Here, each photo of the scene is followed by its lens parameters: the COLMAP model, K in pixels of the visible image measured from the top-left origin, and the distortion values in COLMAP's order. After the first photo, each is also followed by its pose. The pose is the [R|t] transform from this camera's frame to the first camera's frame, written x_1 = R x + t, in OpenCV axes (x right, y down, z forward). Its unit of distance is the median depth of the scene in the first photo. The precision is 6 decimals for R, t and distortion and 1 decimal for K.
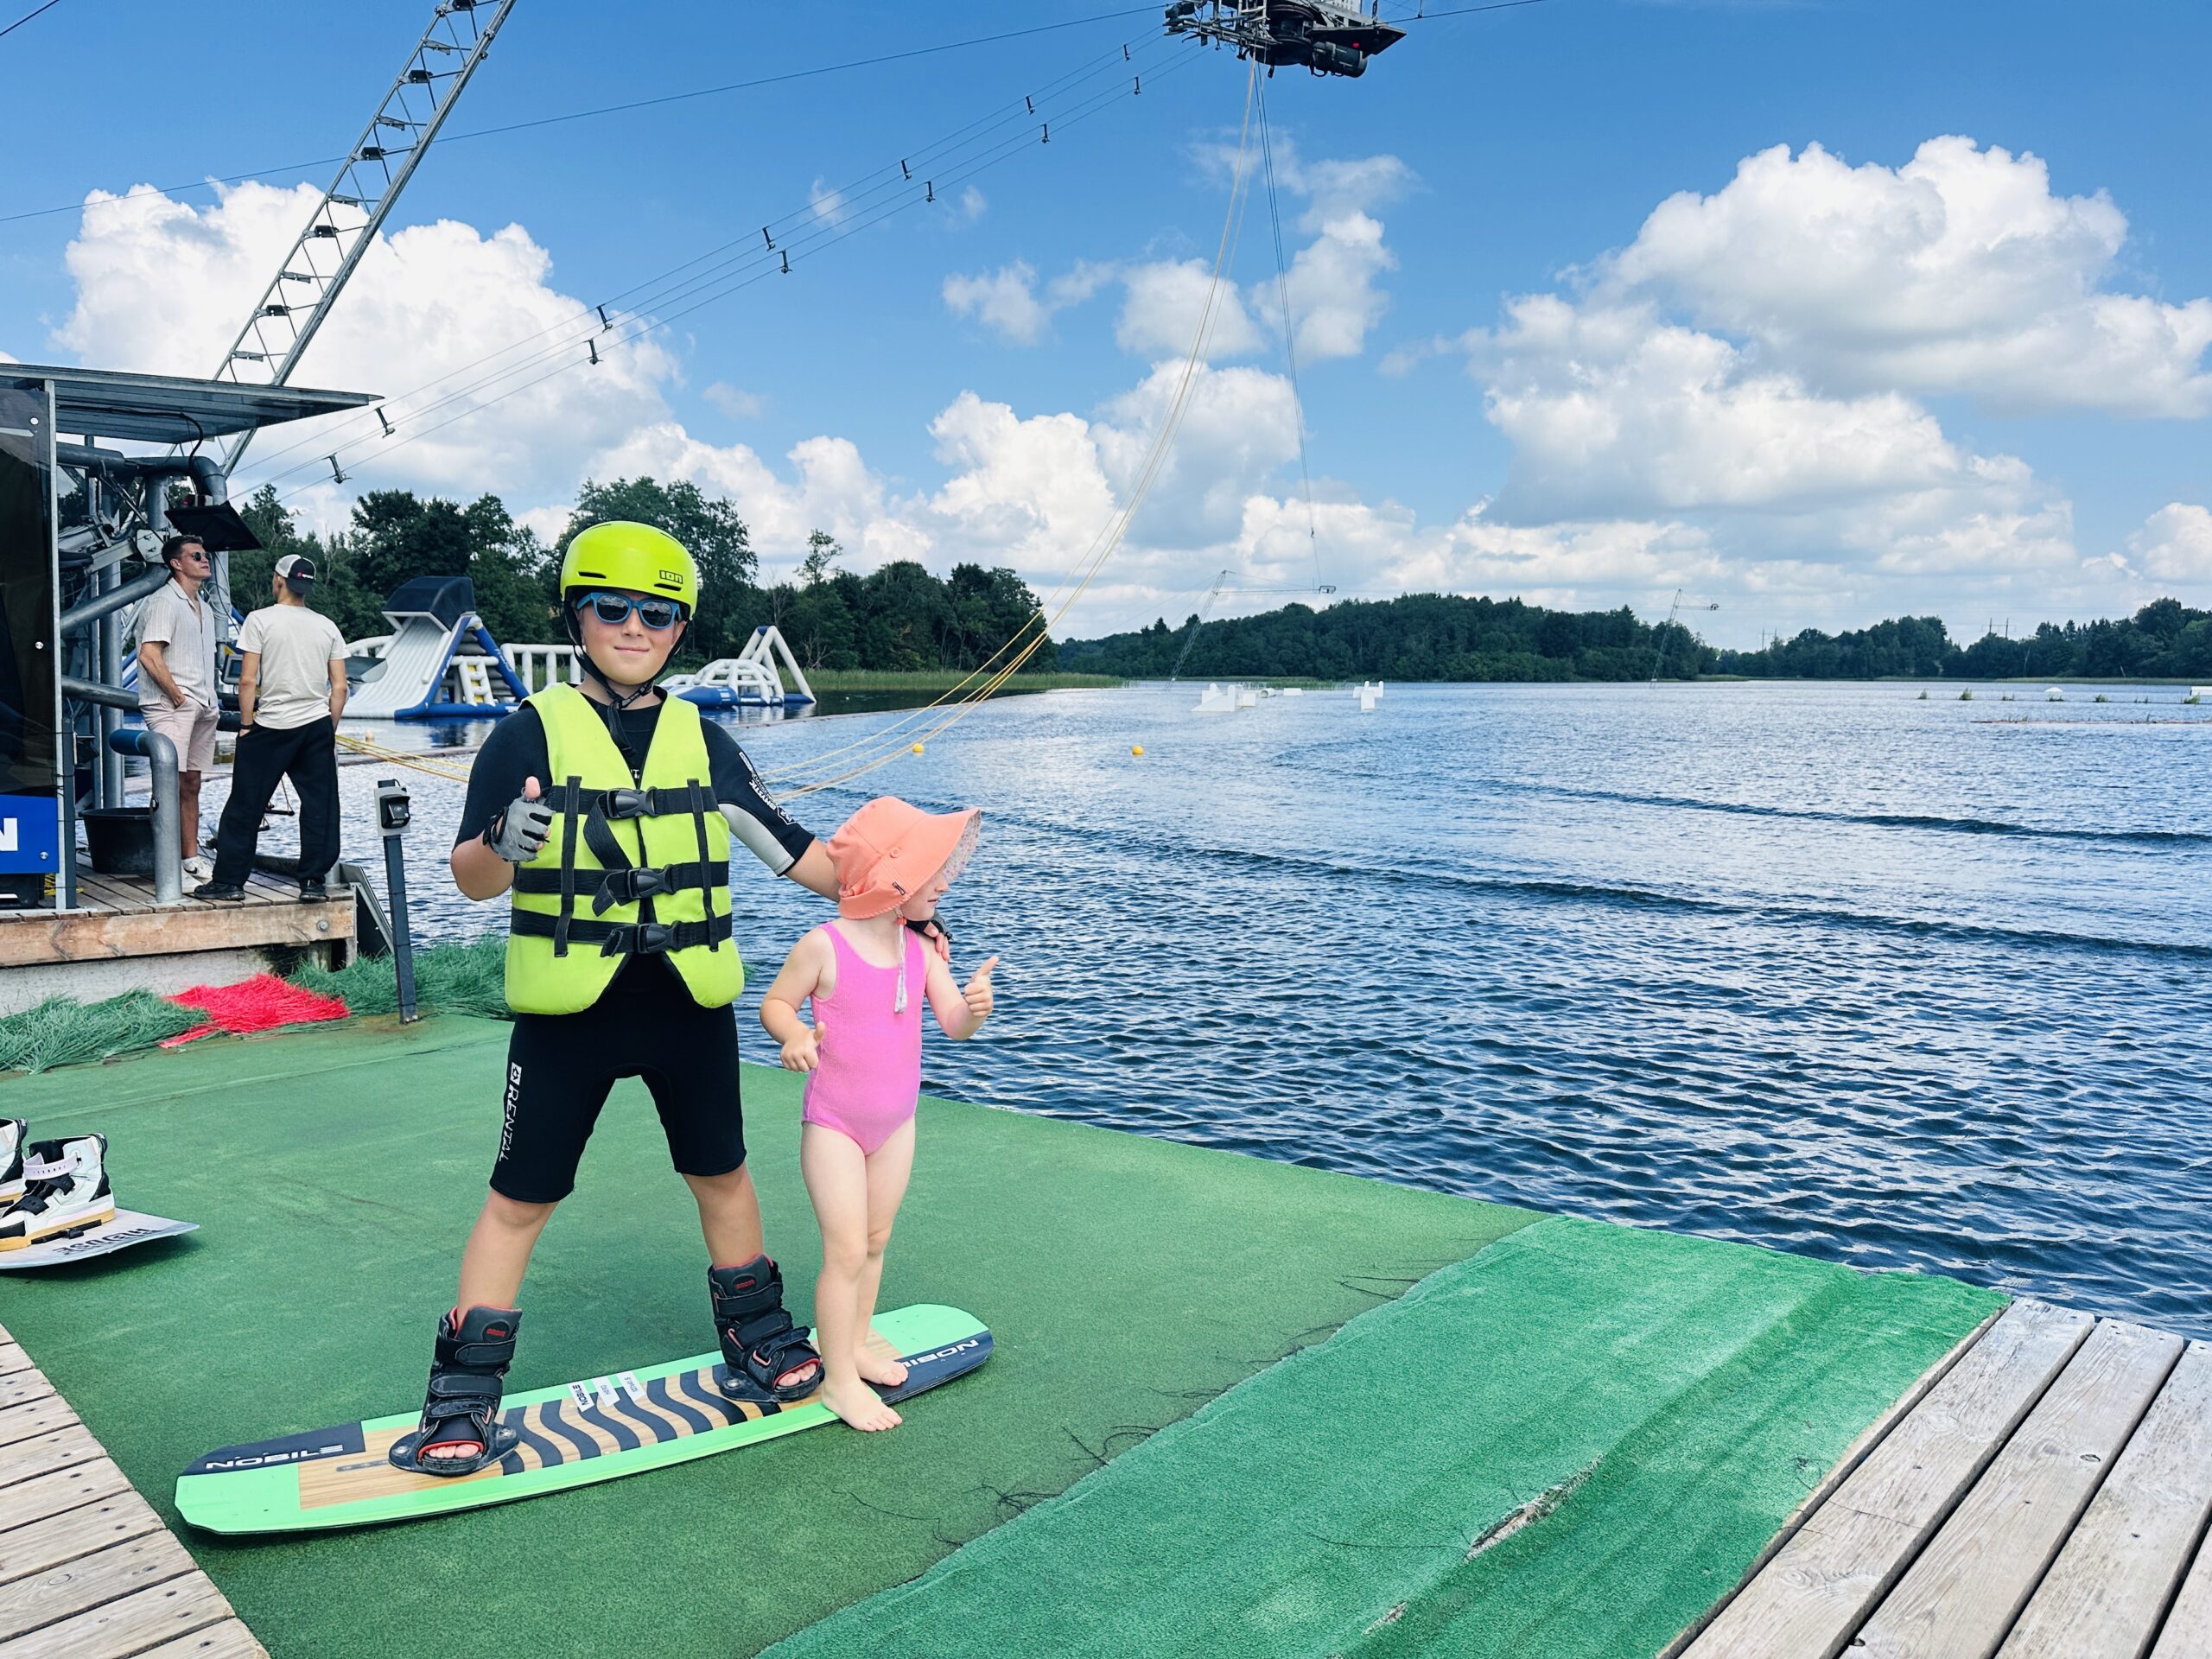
lens RADIAL K [[1561.4, 0, 1106.0], [0, 1561.4, 829.5], [0, 0, 1]] dist [0.190658, -0.288841]
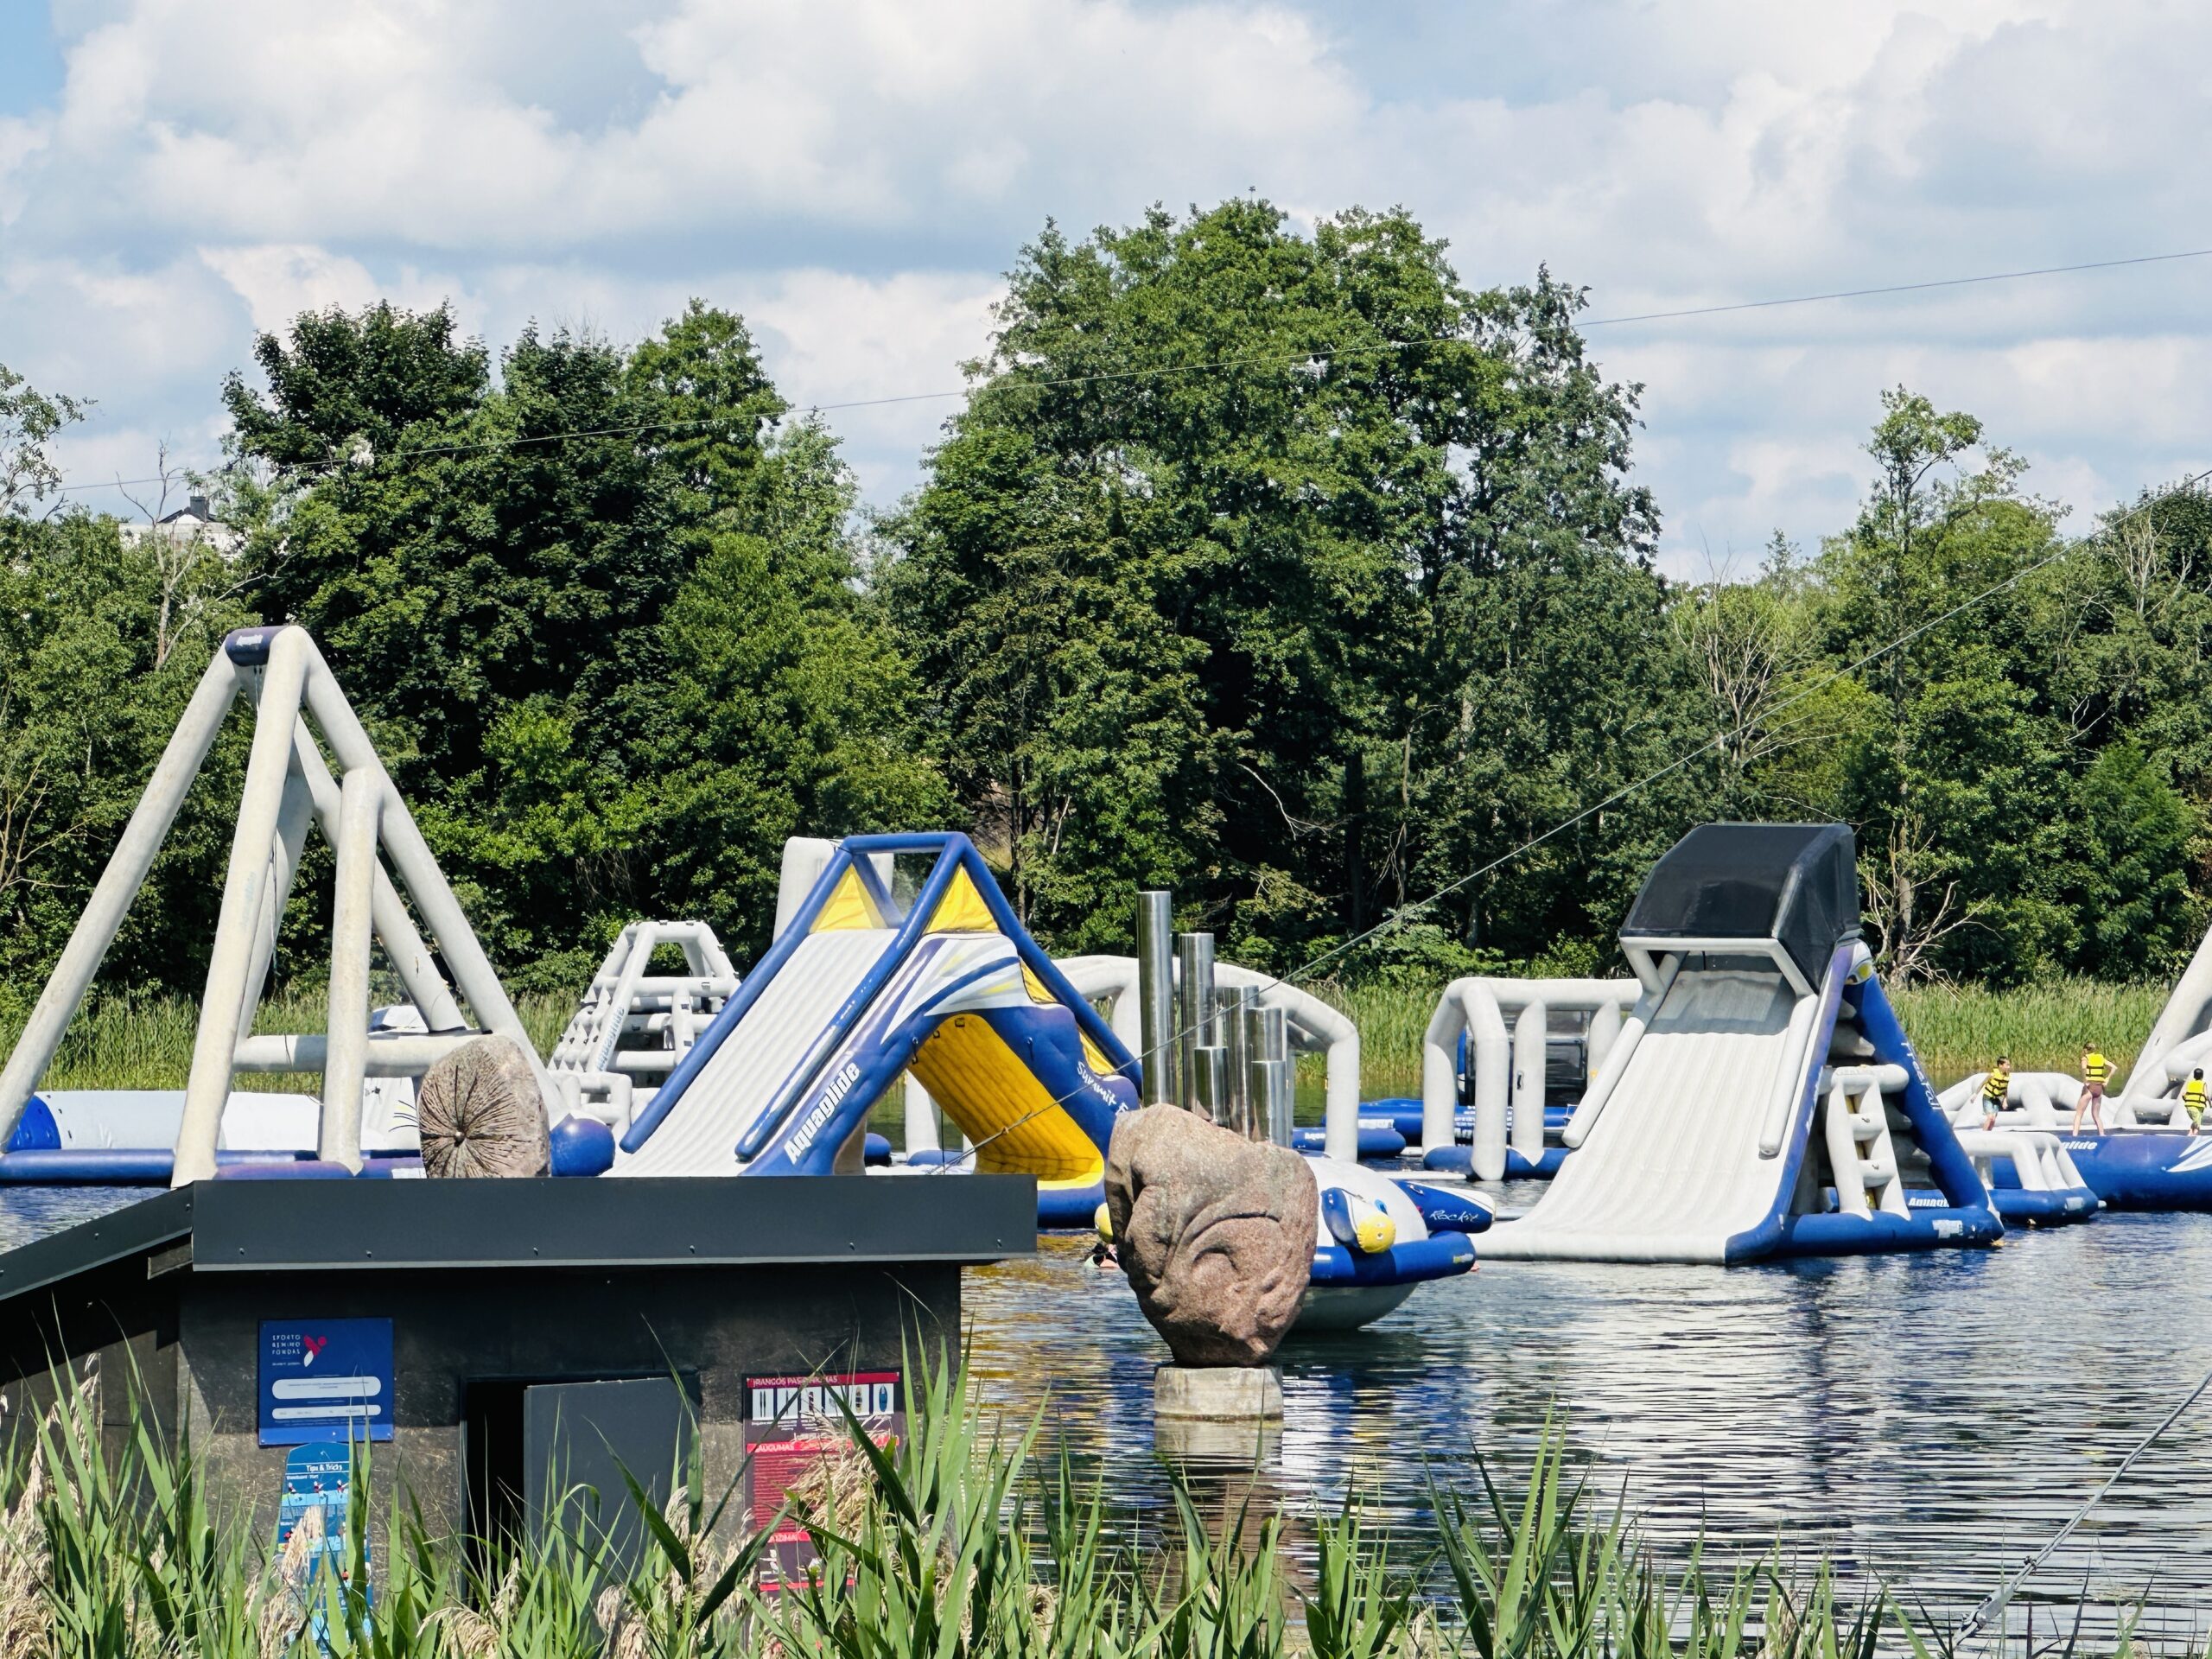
lens RADIAL K [[8261.0, 0, 1106.0], [0, 8261.0, 829.5], [0, 0, 1]] dist [-0.810052, 27.322860]
pose [[0.982155, -0.003699, -0.188036, -0.110629], [-0.016783, 0.994094, -0.107214, 0.009996], [0.187322, 0.108456, 0.976293, -0.305485]]
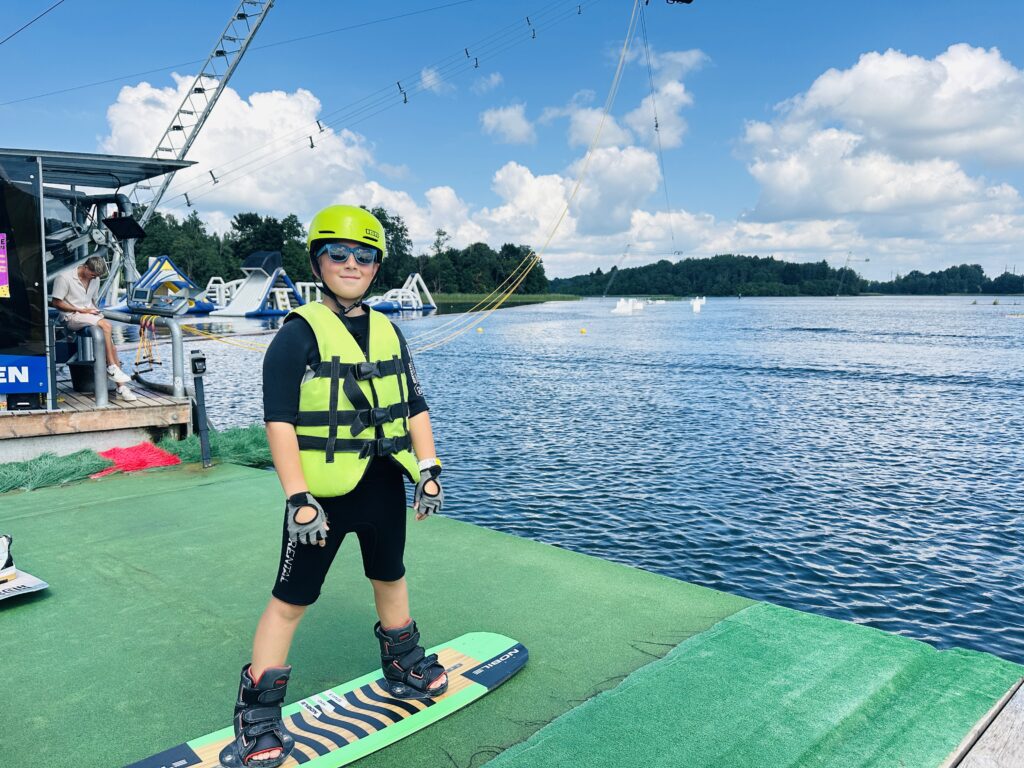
lens RADIAL K [[717.3, 0, 514.7], [0, 717.3, 388.3], [0, 0, 1]] dist [0.089873, -0.075549]
pose [[0.996429, 0.006260, -0.084202, 0.009071], [-0.003601, 0.999491, 0.031694, -0.002994], [0.084357, -0.031278, 0.995945, 0.020205]]
